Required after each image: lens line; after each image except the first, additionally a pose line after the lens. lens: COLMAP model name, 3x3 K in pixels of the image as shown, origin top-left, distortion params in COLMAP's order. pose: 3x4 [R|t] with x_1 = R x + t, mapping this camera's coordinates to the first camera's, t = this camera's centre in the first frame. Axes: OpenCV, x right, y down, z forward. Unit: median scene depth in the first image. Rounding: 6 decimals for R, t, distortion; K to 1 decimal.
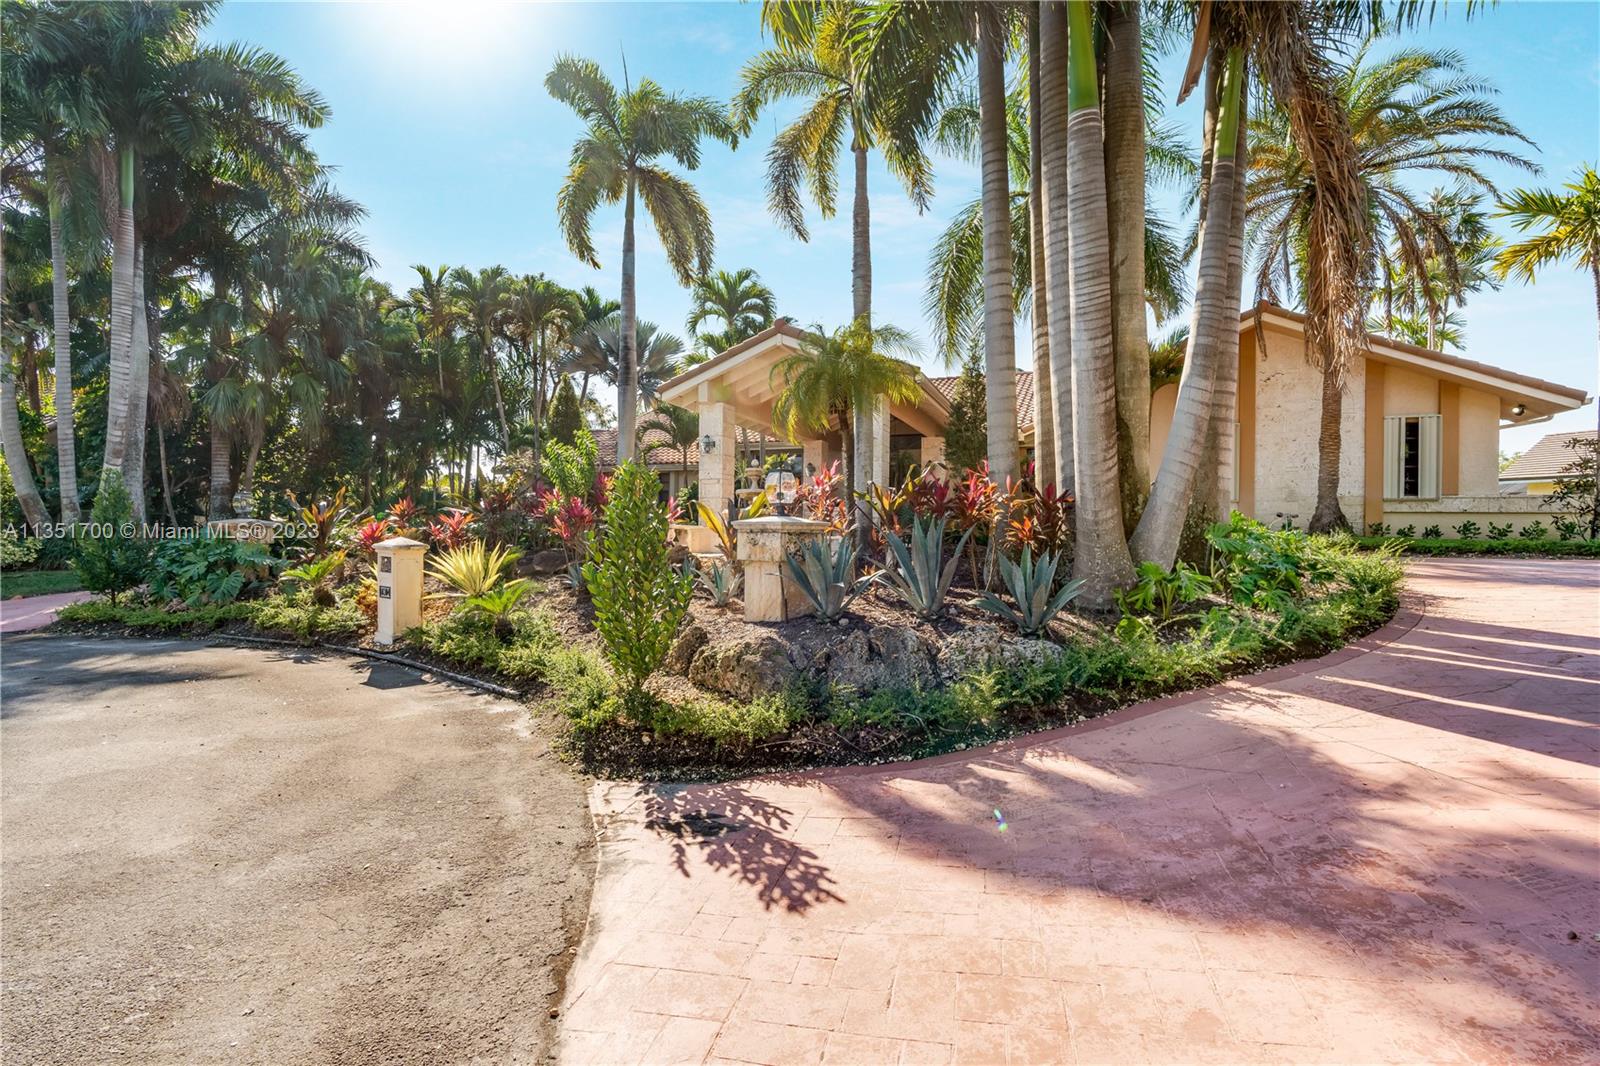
lens RADIAL K [[727.6, 0, 803.0], [0, 727.6, 517.0], [0, 0, 1]] dist [-0.000657, 0.000016]
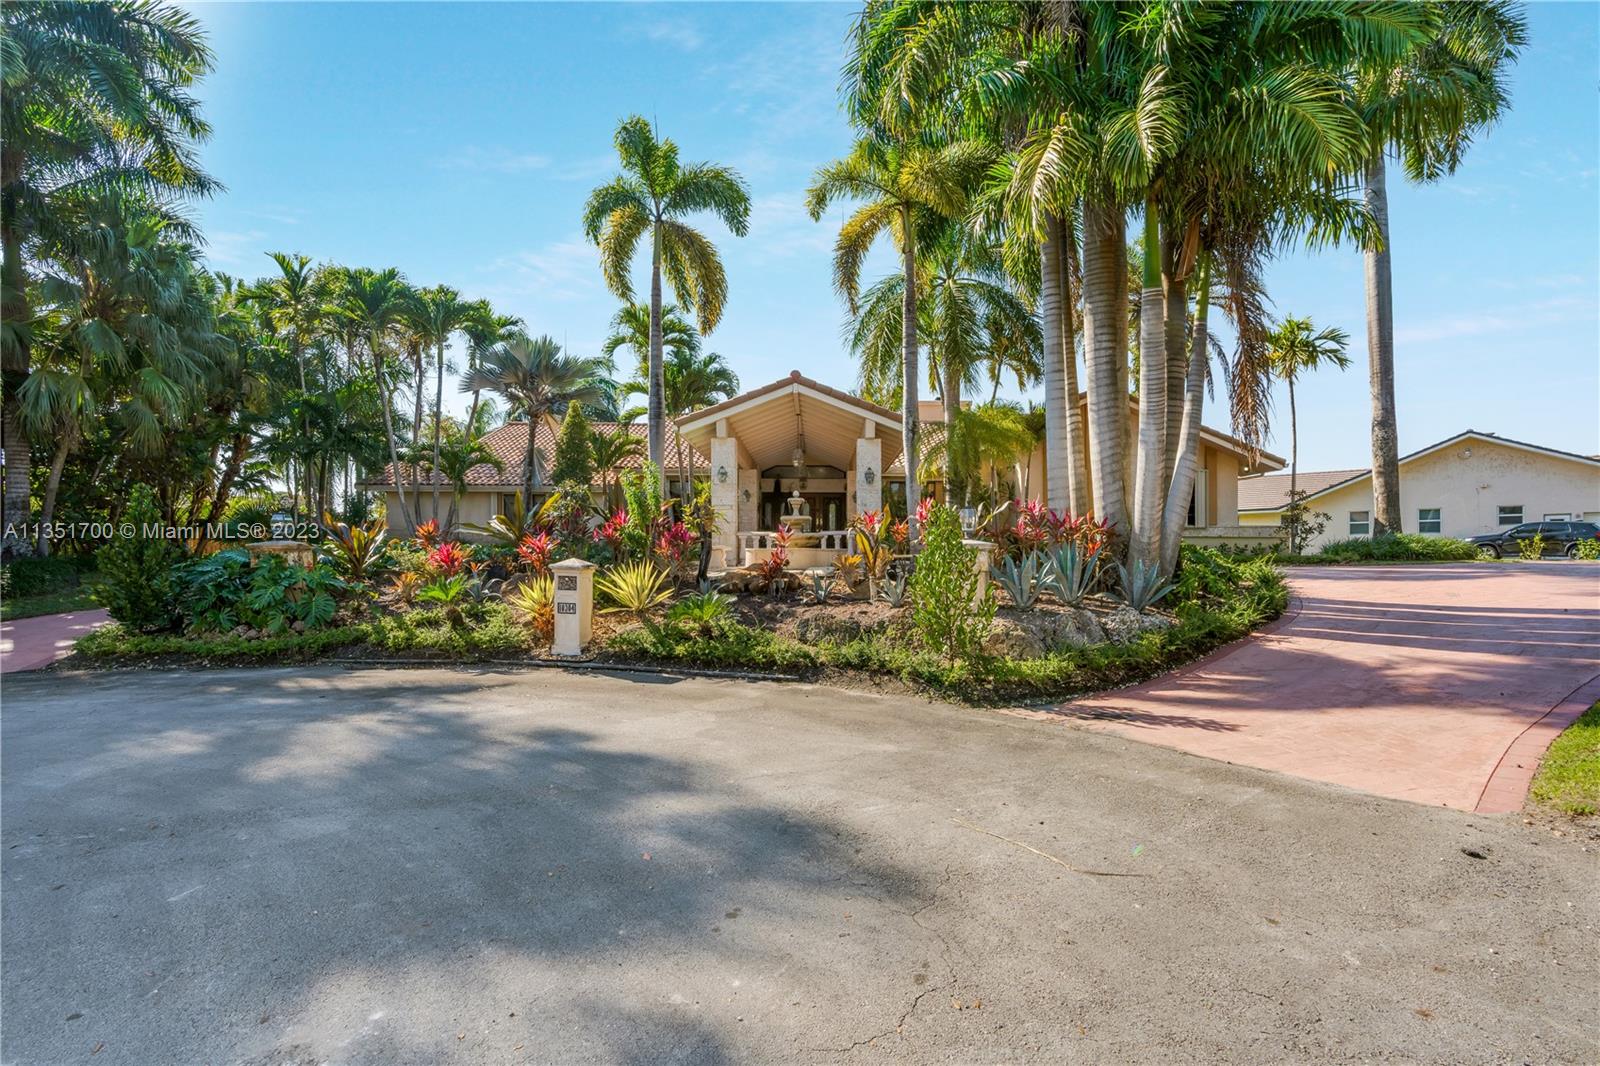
lens RADIAL K [[727.6, 0, 803.0], [0, 727.6, 517.0], [0, 0, 1]] dist [-0.000657, 0.000016]
pose [[0.936365, 0.013612, 0.350763, -0.410542], [-0.003789, 0.999582, -0.028678, -0.001242], [-0.351006, 0.025524, 0.936025, -0.088658]]
